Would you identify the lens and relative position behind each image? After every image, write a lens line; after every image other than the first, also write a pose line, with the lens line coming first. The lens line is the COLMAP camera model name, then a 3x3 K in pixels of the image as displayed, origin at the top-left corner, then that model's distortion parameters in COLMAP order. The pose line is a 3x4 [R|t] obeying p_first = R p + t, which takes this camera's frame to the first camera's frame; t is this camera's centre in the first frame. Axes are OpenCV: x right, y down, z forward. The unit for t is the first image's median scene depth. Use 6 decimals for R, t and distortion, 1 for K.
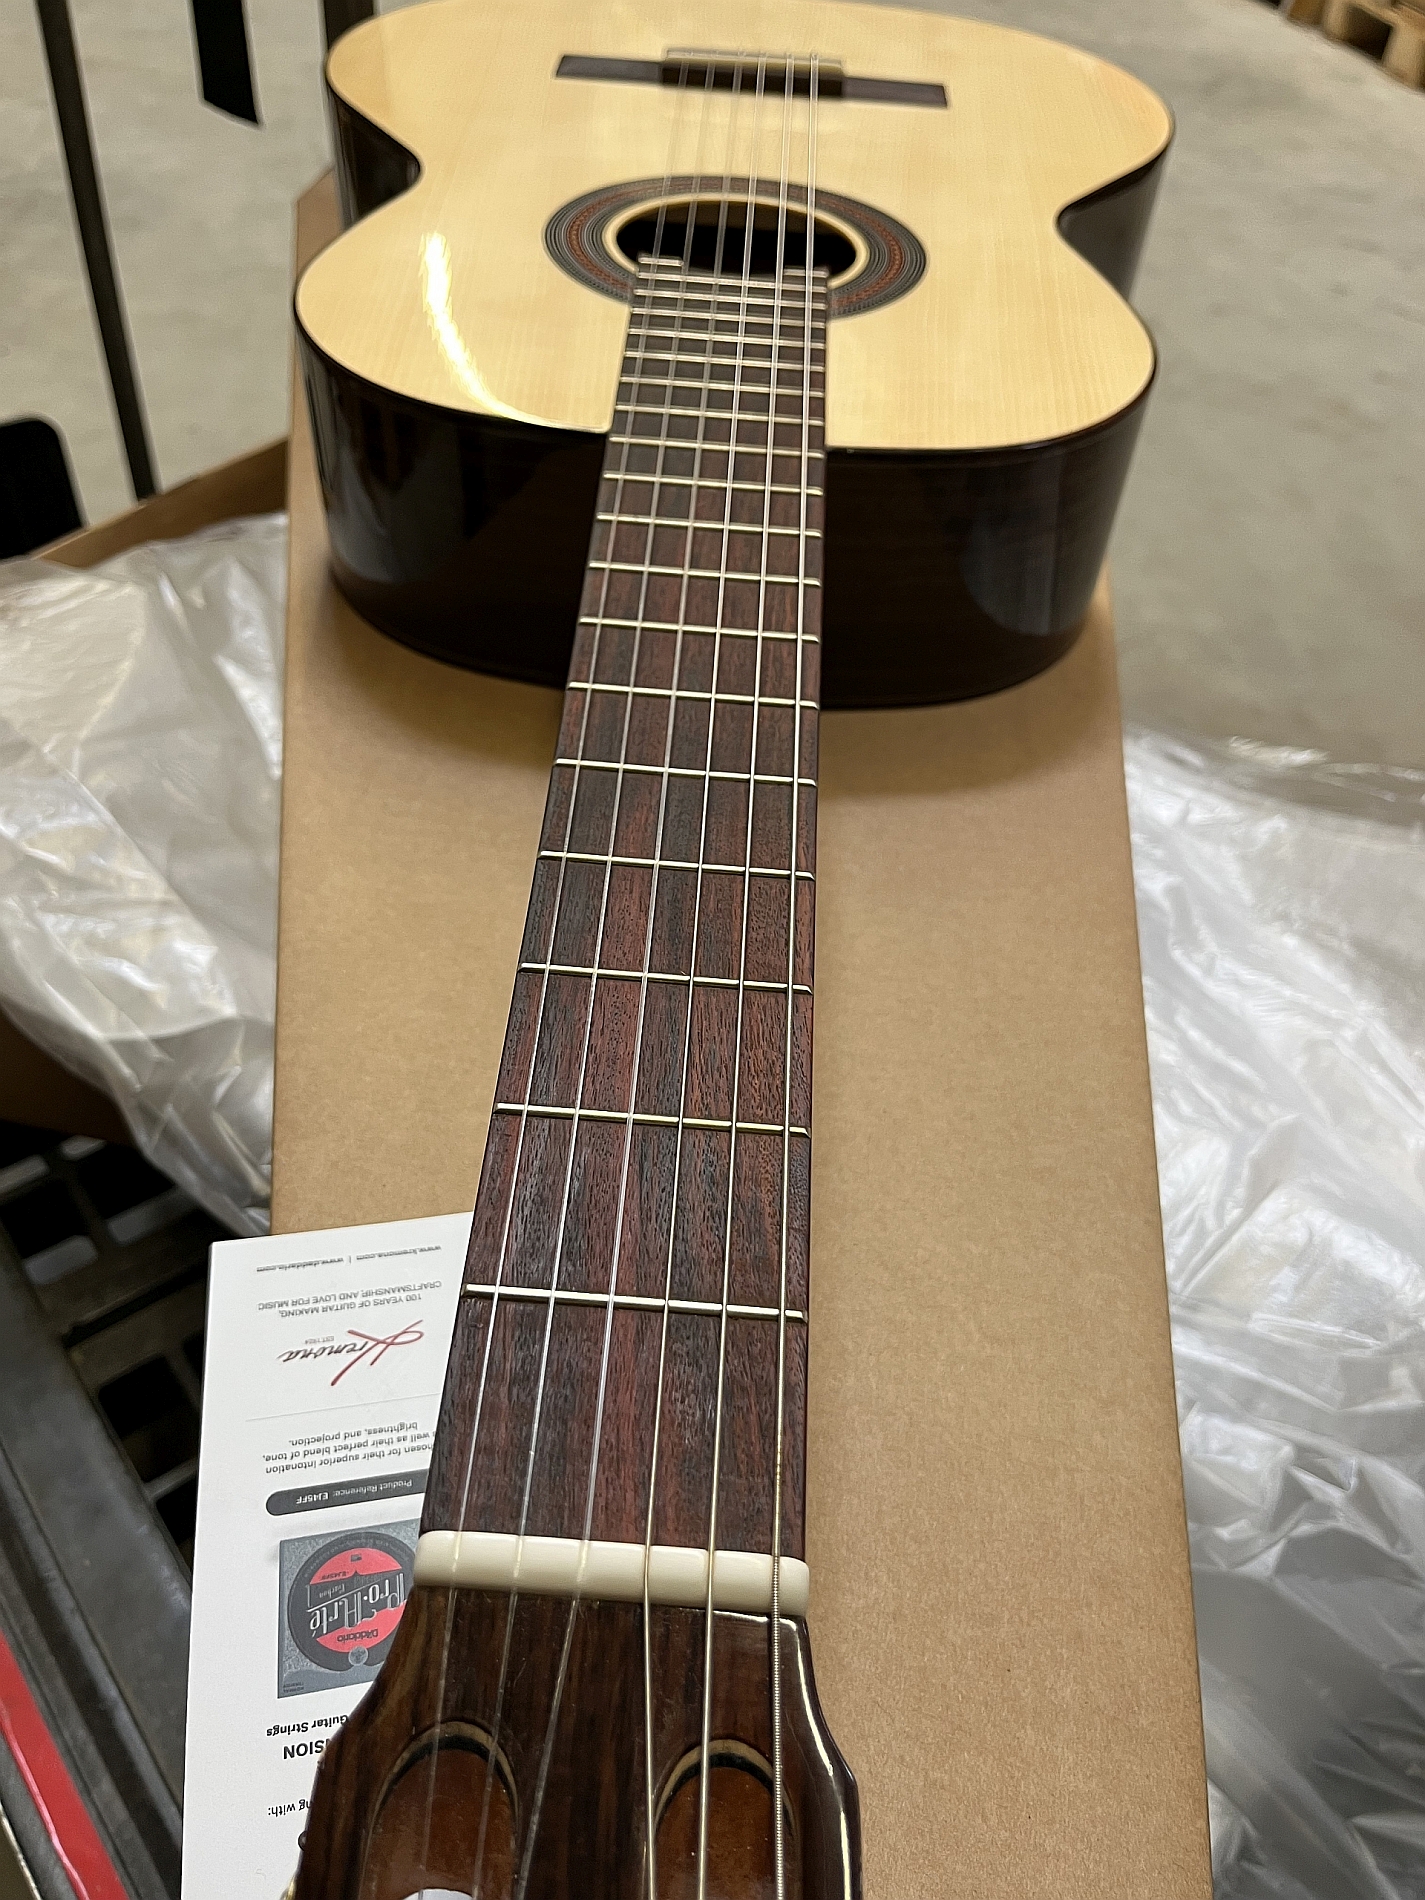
lens RADIAL K [[1410.5, 0, 712.5], [0, 1410.5, 950.0], [0, 0, 1]] dist [0.061637, -0.094747]
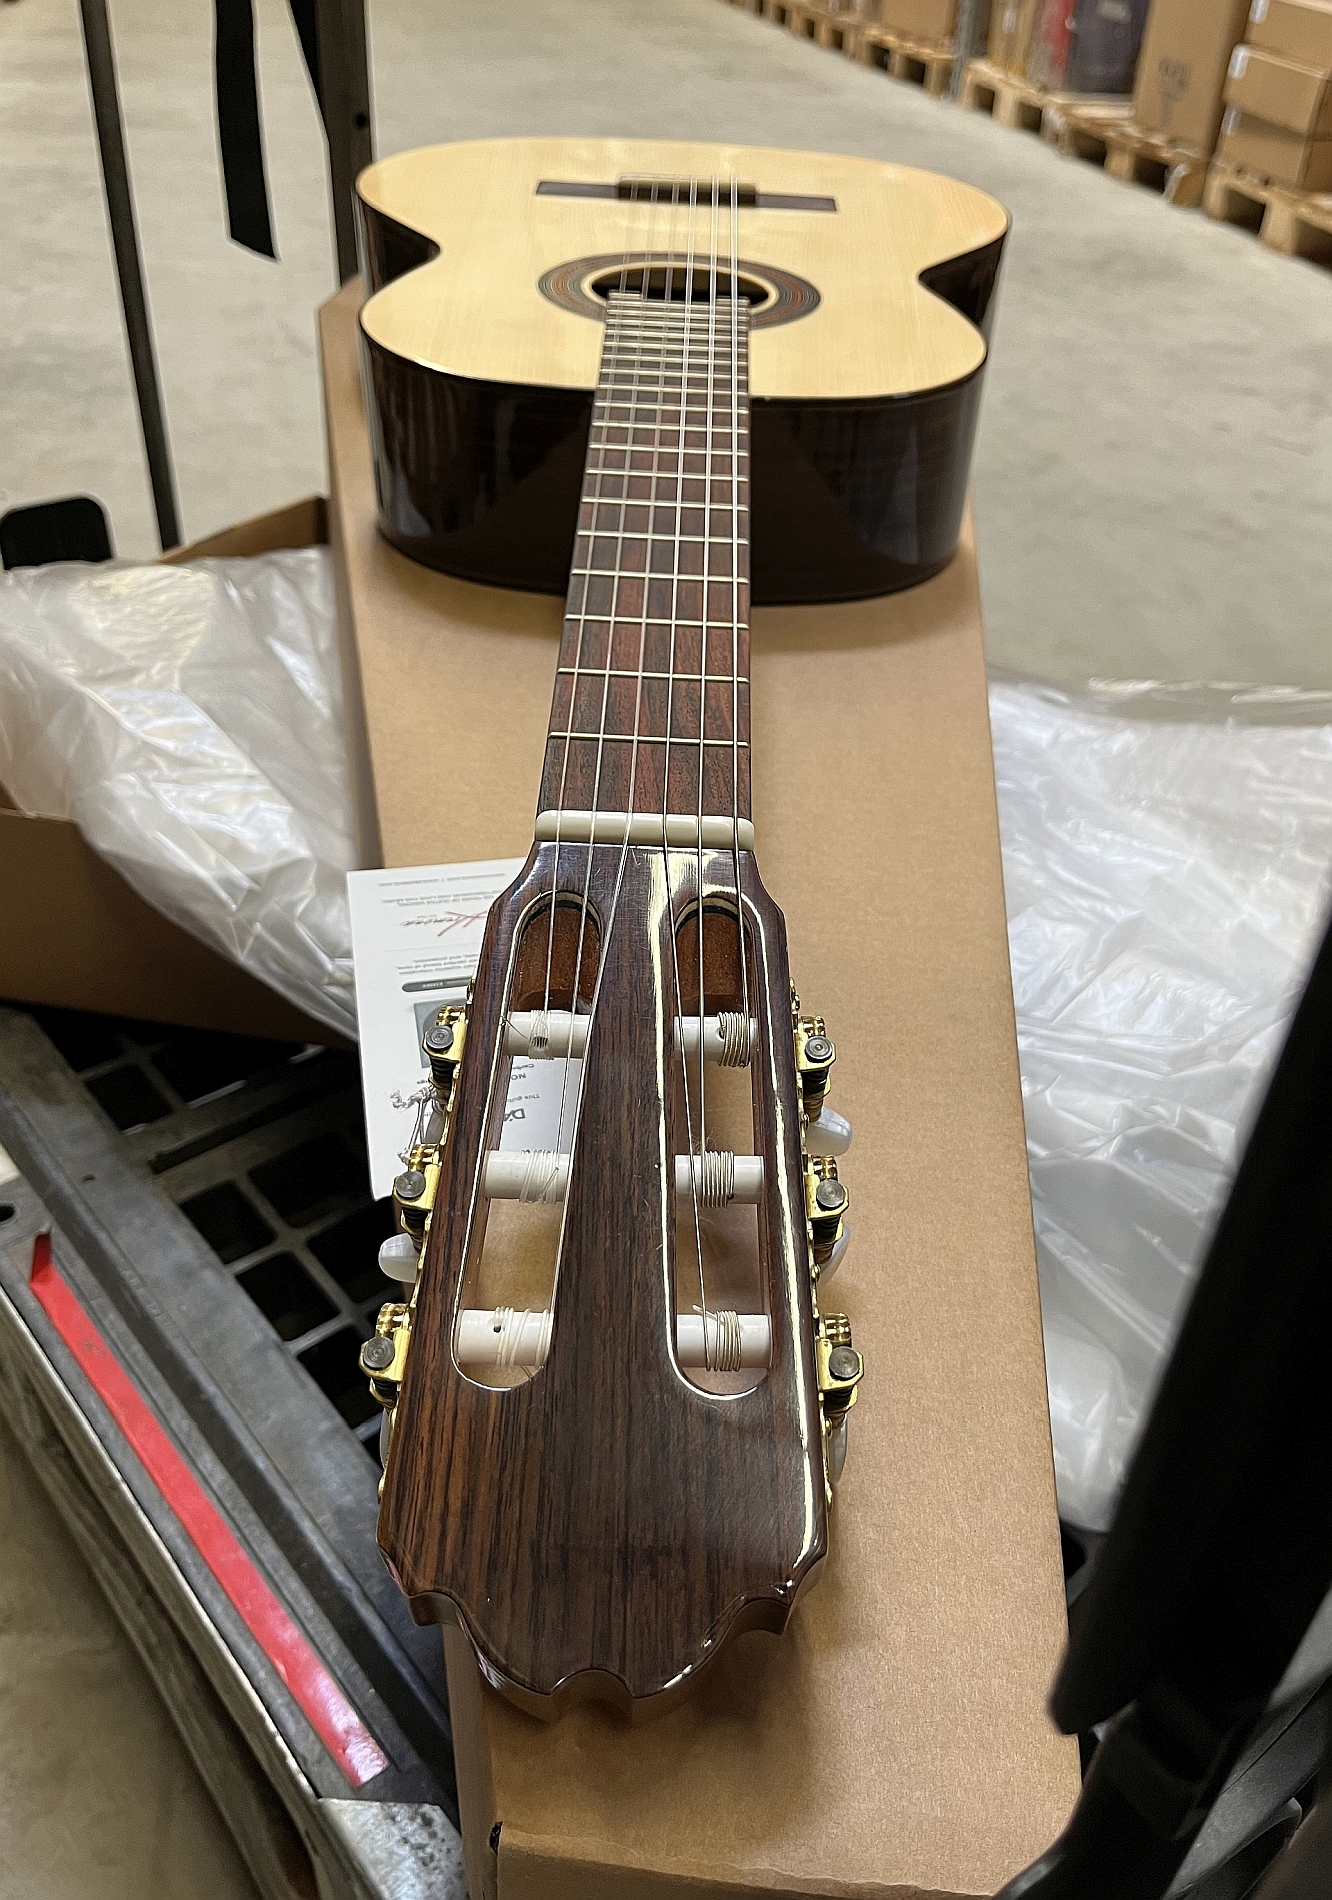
lens RADIAL K [[1493.4, 0, 710.4], [0, 1493.4, 948.7], [0, 0, 1]] dist [0.042028, -0.001851]
pose [[0.998967, -0.032793, 0.031449, -0.019323], [0.036968, 0.989033, -0.142993, 0.317717], [-0.026415, 0.144008, 0.989224, -0.313936]]
